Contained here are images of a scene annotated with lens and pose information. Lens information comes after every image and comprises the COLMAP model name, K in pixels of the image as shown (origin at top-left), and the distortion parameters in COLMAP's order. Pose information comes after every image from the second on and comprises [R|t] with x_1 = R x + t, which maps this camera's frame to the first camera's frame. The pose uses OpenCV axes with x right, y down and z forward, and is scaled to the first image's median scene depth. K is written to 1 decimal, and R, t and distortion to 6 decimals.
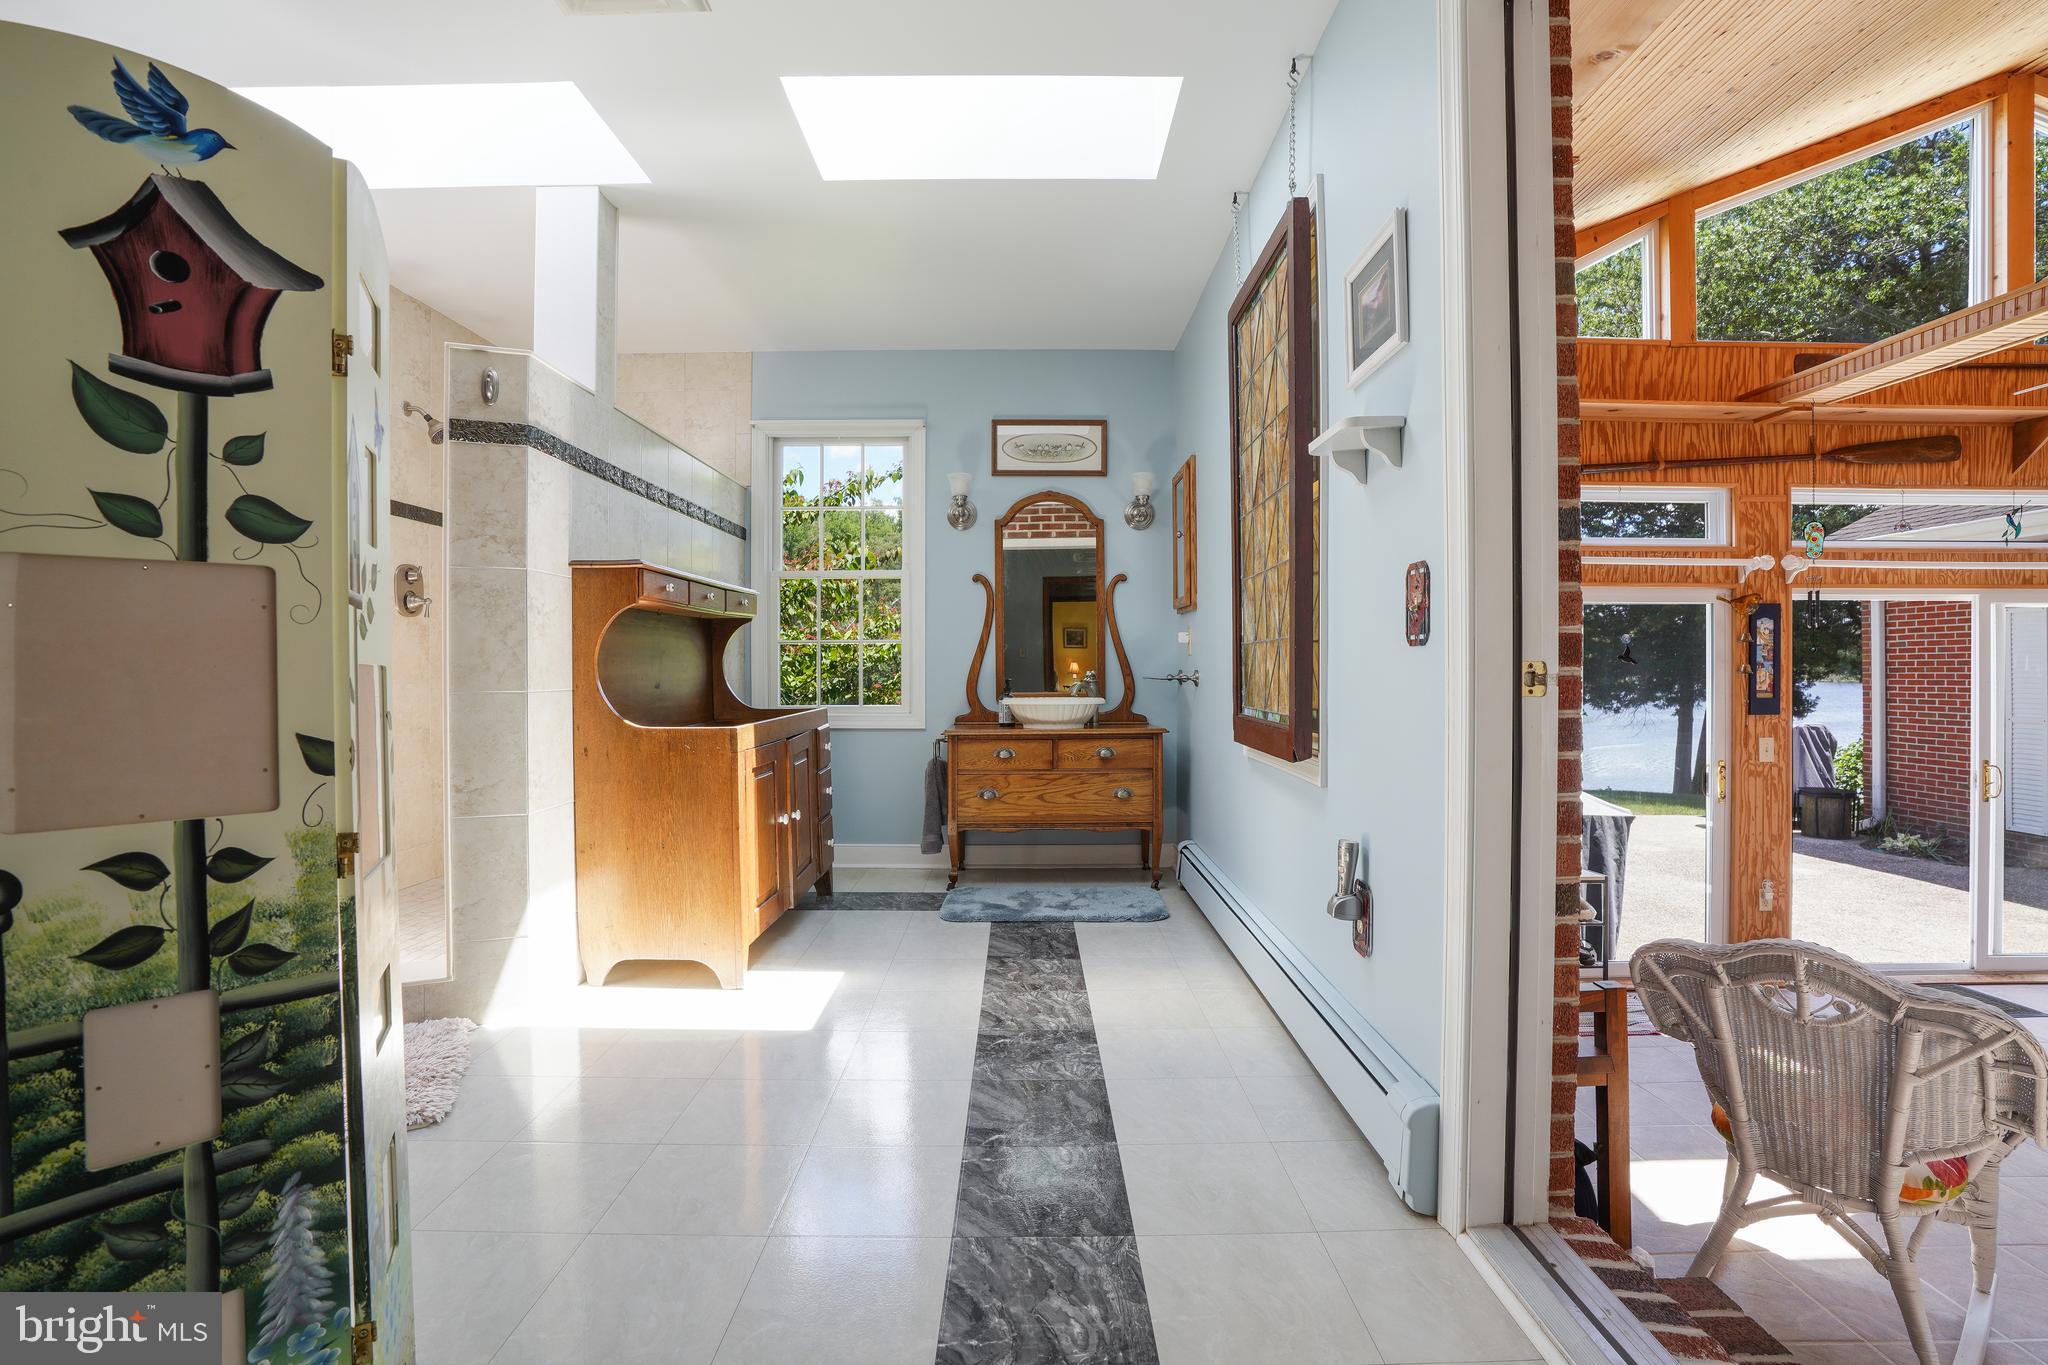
lens RADIAL K [[945.3, 0, 1027.2], [0, 945.3, 673.5], [0, 0, 1]] dist [-0.037014, 0.004962]
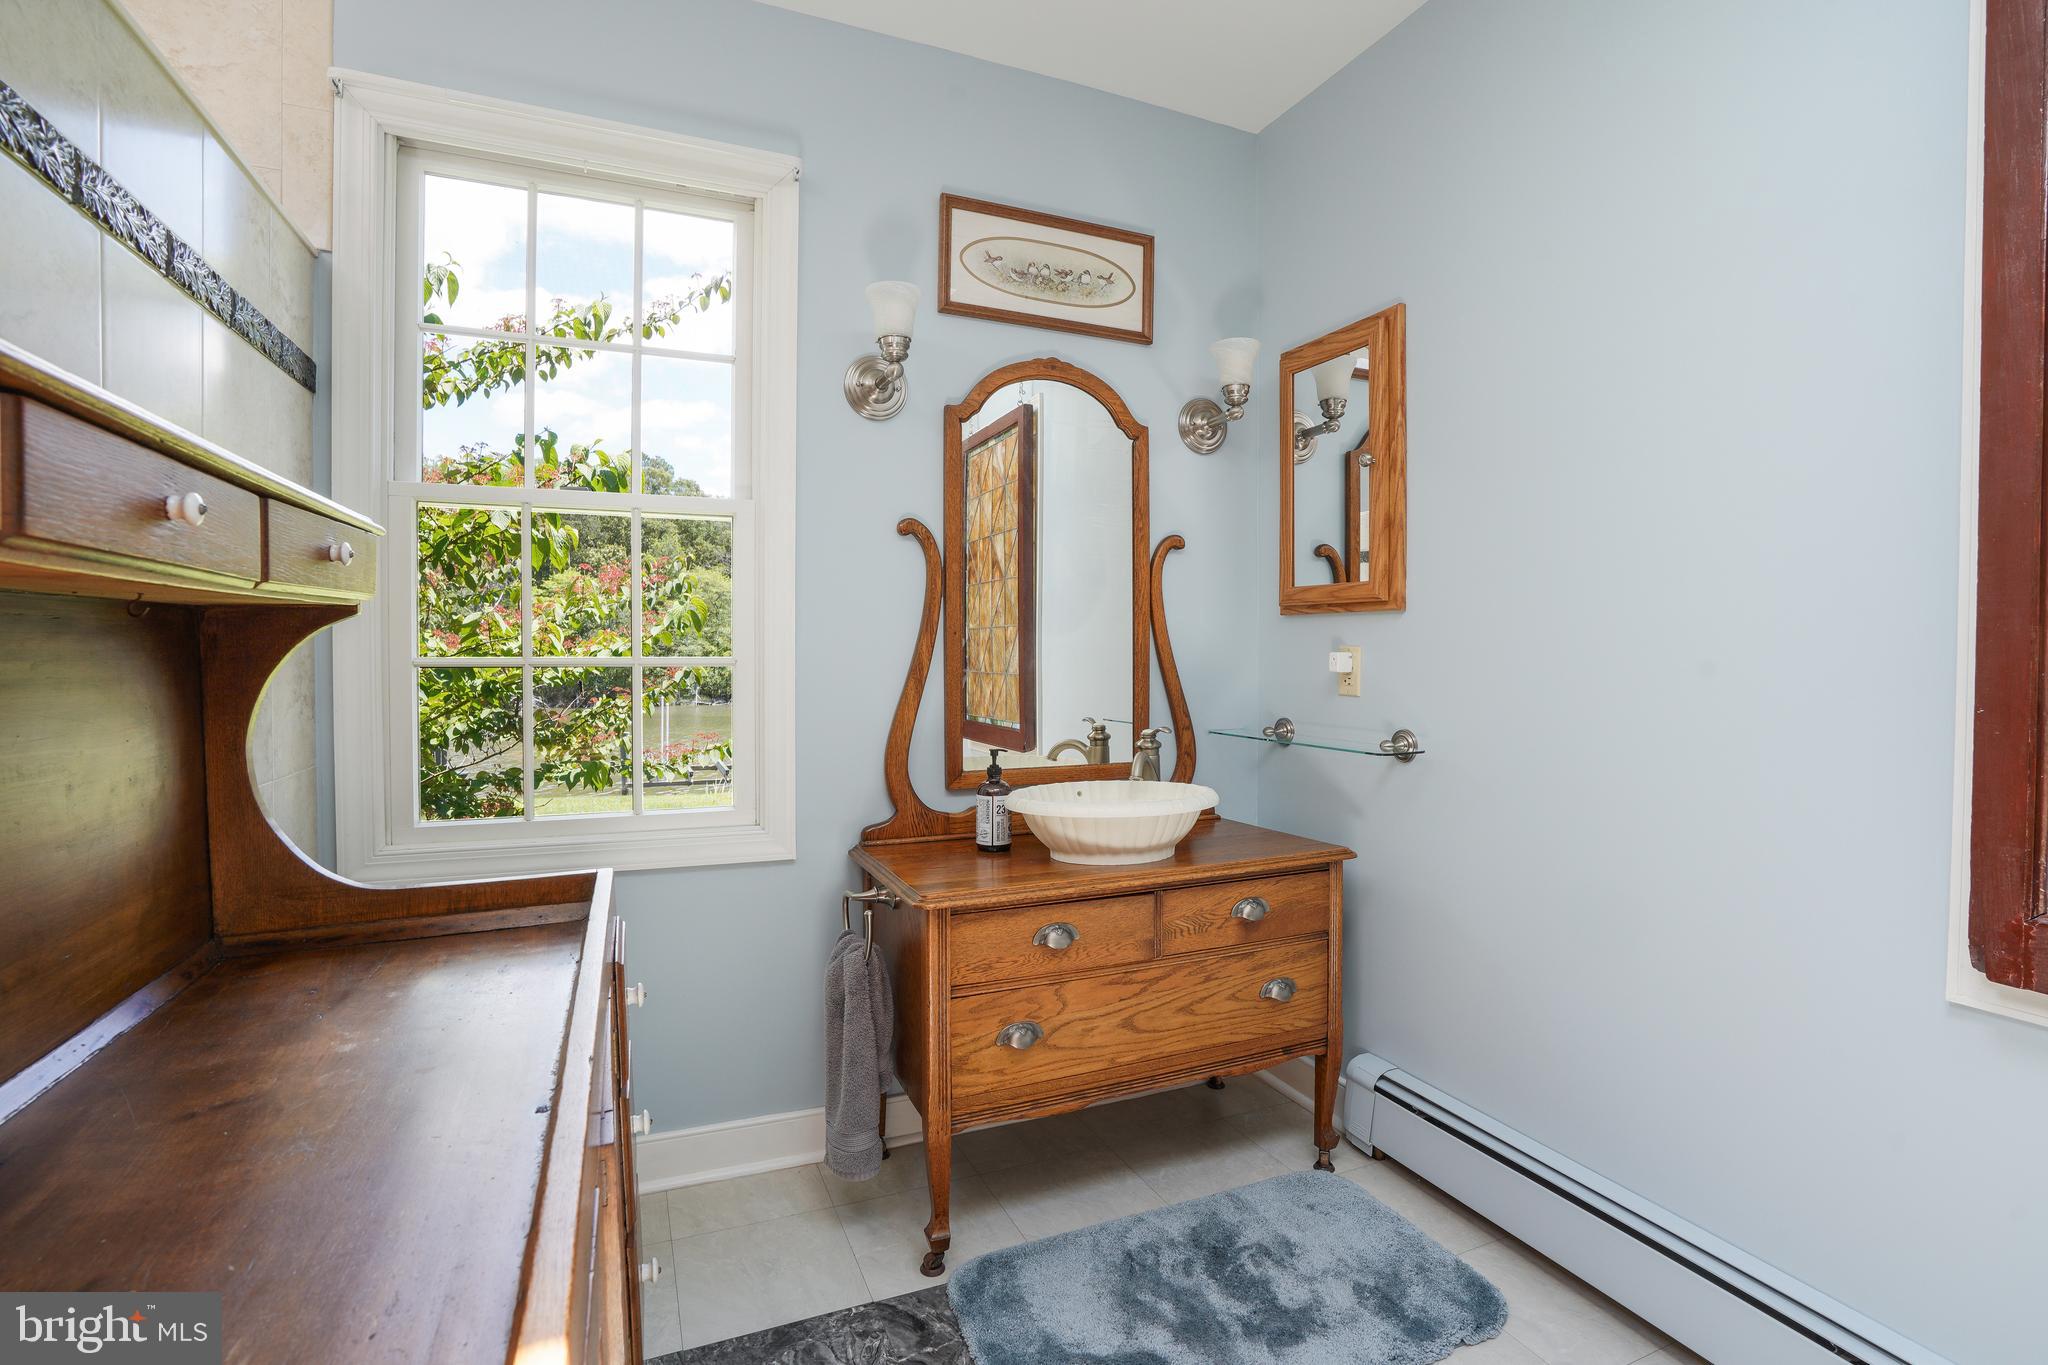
lens RADIAL K [[945.3, 0, 1023.1], [0, 945.3, 671.9], [0, 0, 1]] dist [-0.037014, 0.004962]
pose [[0.920807, -0.003569, 0.390003, -0.189683], [-0.003214, 0.999855, 0.016739, -0.039174], [-0.390006, -0.016667, 0.920662, 0.569043]]
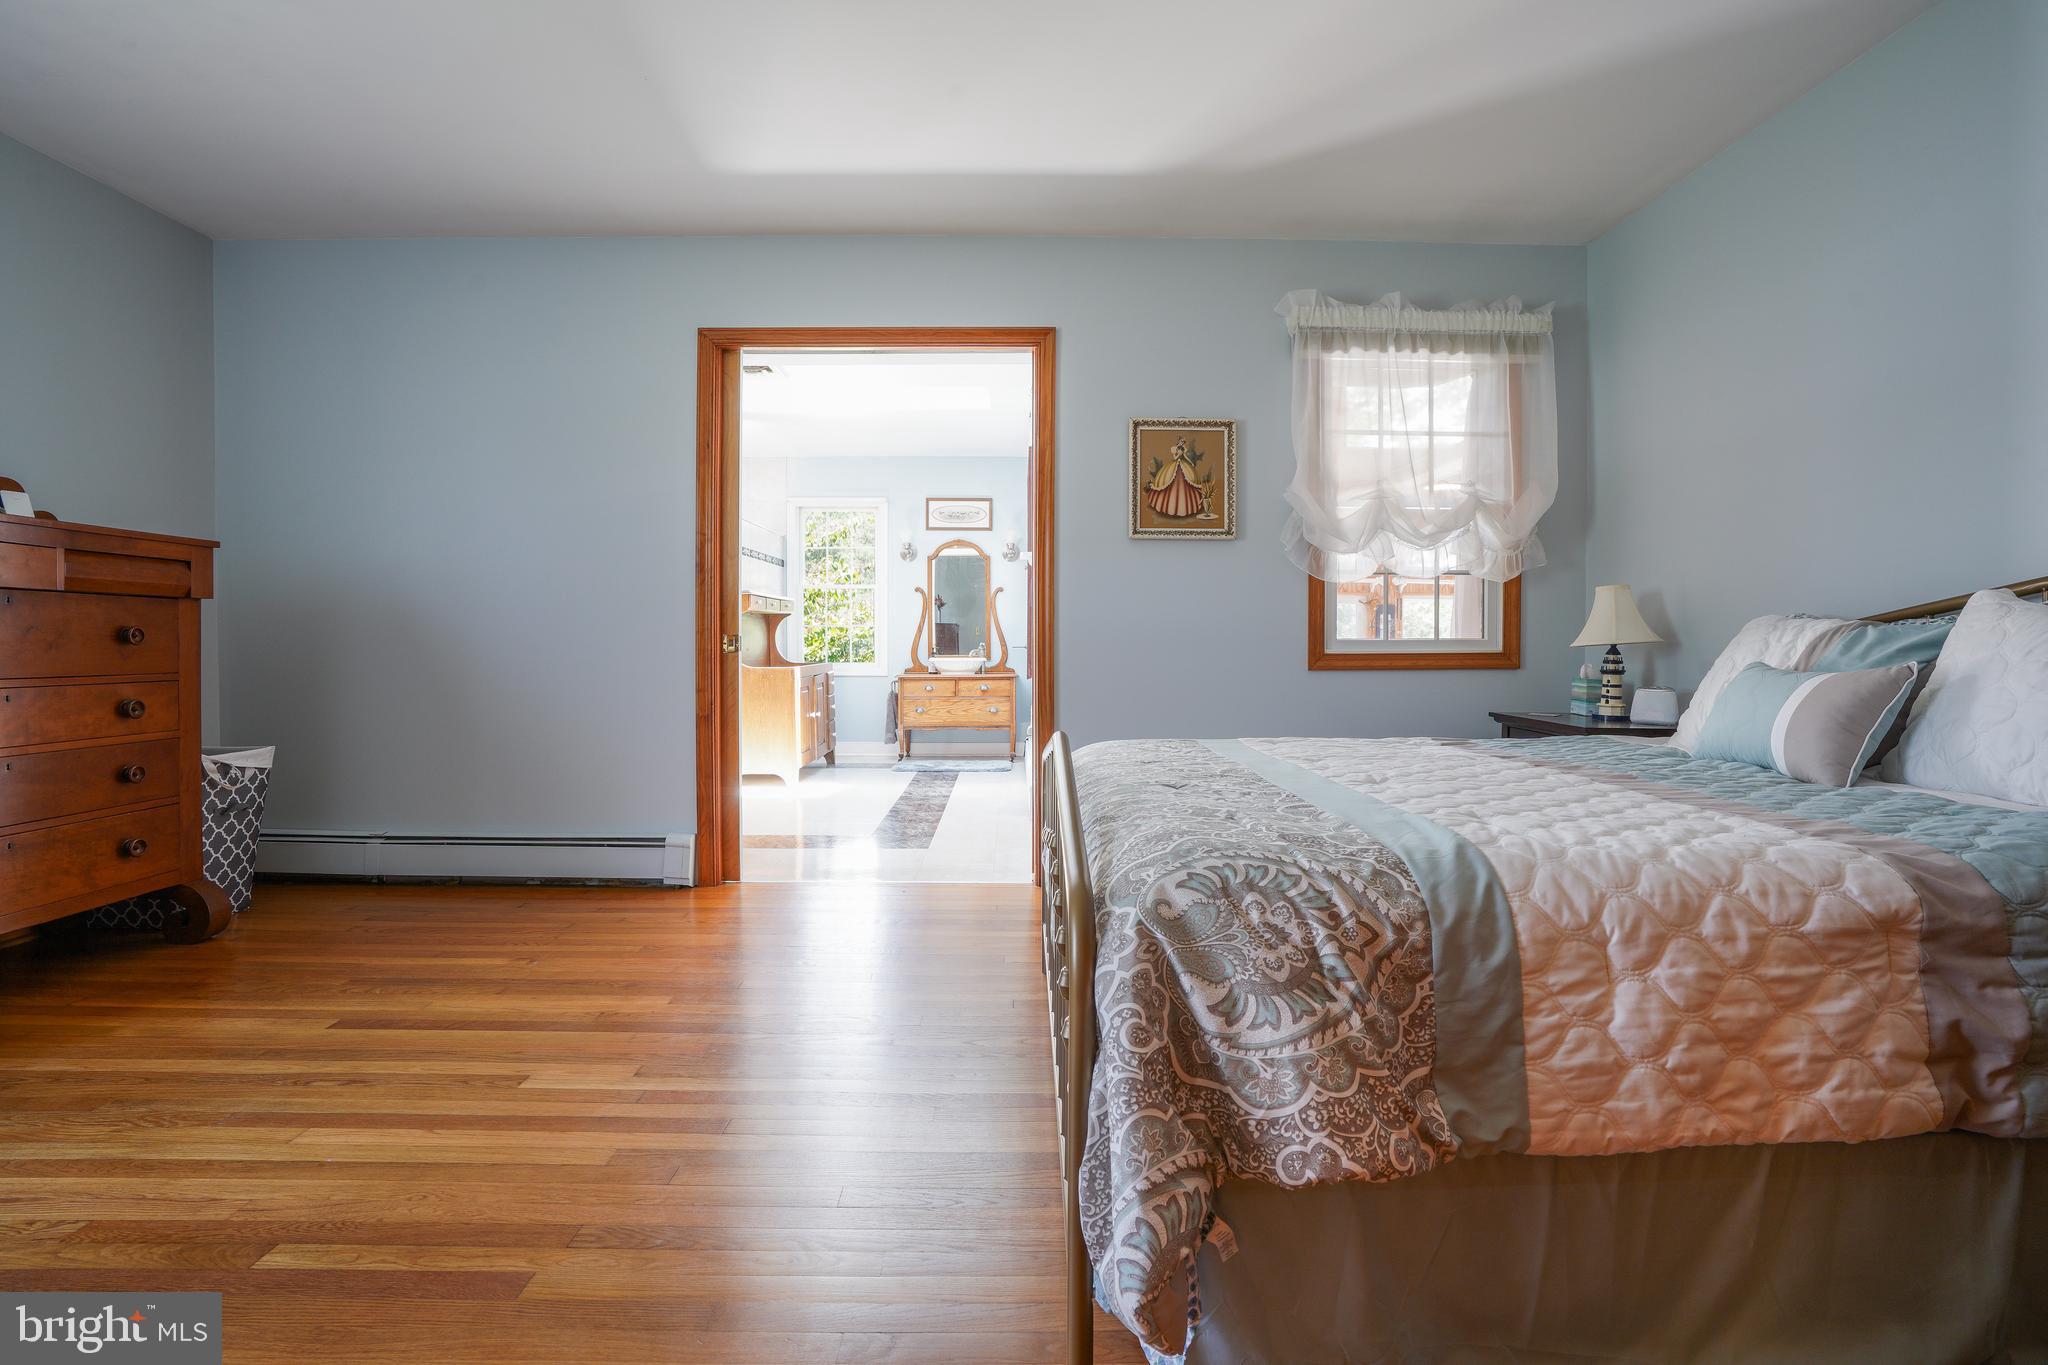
lens RADIAL K [[945.3, 0, 1024.7], [0, 945.3, 680.4], [0, 0, 1]] dist [-0.037014, 0.004962]
pose [[0.999975, 0.002197, 0.006704, 0.138310], [-0.002418, 0.999449, 0.033093, 0.008651], [-0.006627, -0.033109, 0.999430, -0.773661]]
